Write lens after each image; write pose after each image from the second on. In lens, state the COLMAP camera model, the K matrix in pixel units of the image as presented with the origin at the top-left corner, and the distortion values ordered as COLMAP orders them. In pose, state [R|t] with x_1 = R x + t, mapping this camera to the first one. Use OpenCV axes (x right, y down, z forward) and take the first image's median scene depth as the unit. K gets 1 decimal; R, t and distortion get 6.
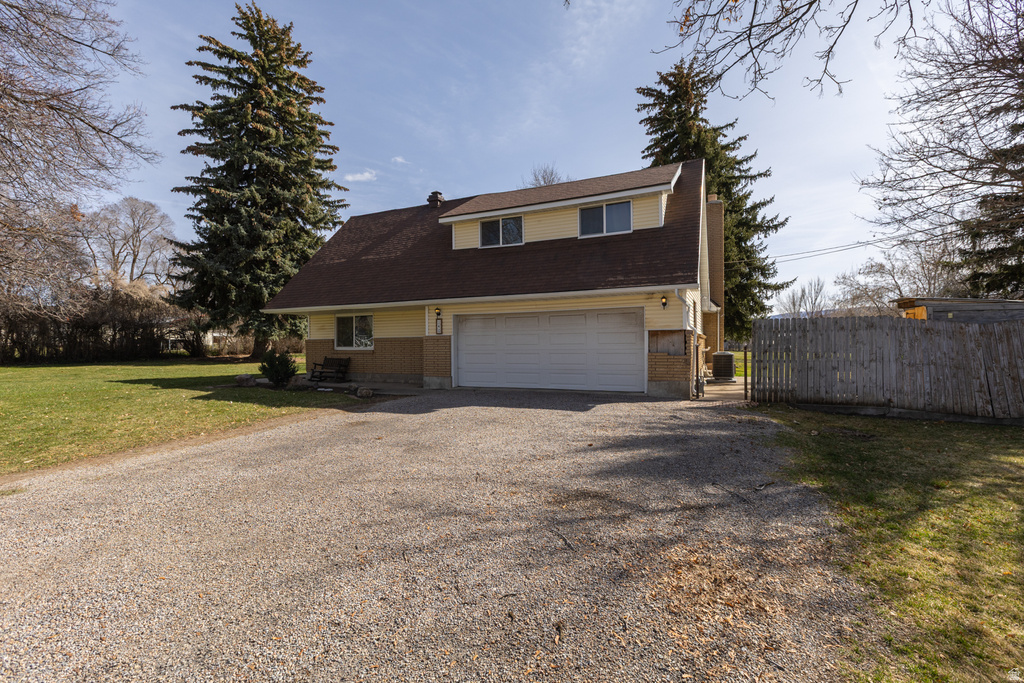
lens RADIAL K [[766.9, 0, 508.3], [0, 766.9, 337.3], [0, 0, 1]] dist [-0.031125, 0.002170]
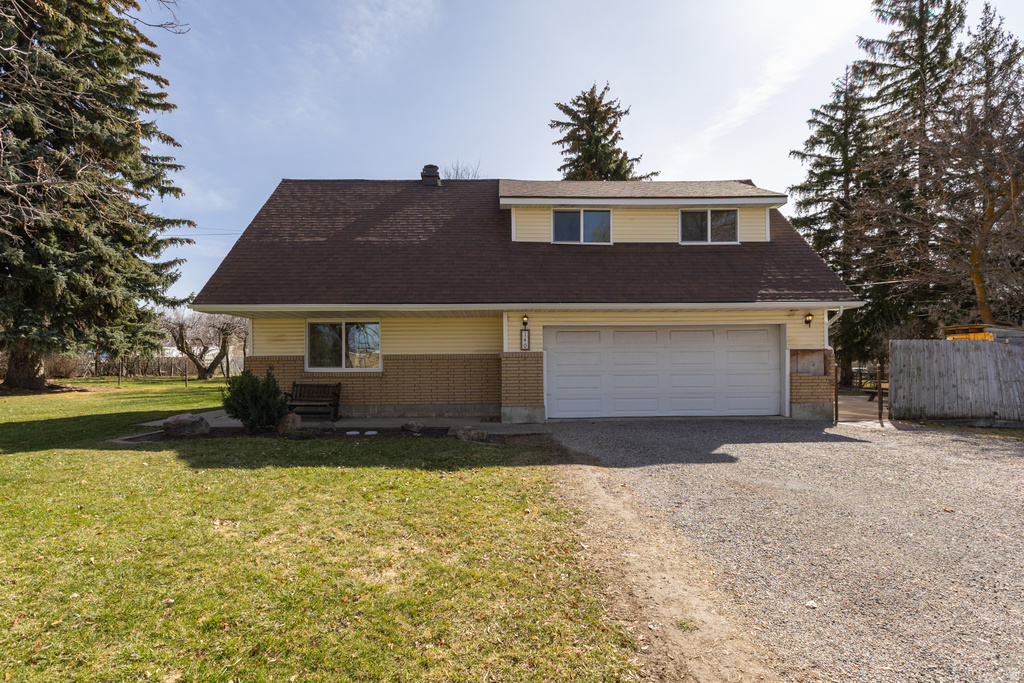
lens RADIAL K [[718.7, 0, 512.1], [0, 718.7, 342.4], [0, 0, 1]] dist [-0.024584, 0.006990]
pose [[0.780897, 0.024263, 0.624189, -0.471561], [-0.005735, 0.999482, -0.031675, 0.009230], [-0.624634, 0.021155, 0.780631, 0.393413]]
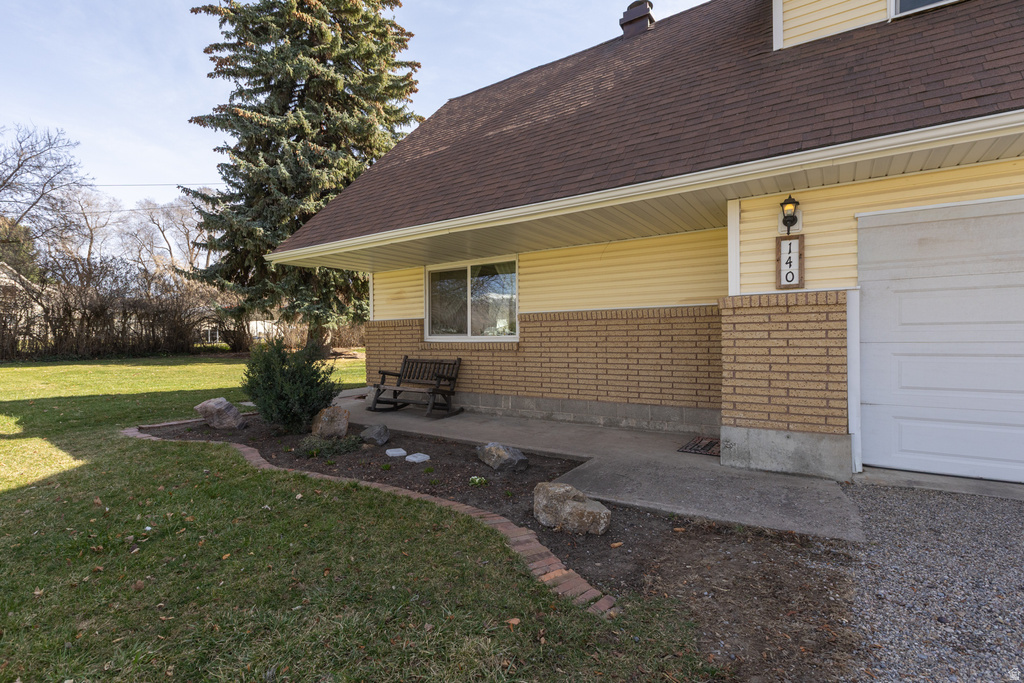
lens RADIAL K [[463.3, 0, 496.3], [0, 463.3, 344.1], [0, 0, 1]] dist [0.003680, -0.002148]
pose [[0.999512, 0.002516, -0.031126, -0.172027], [-0.001995, 0.999857, 0.016774, 0.012737], [0.031164, -0.016704, 0.999375, 0.707679]]
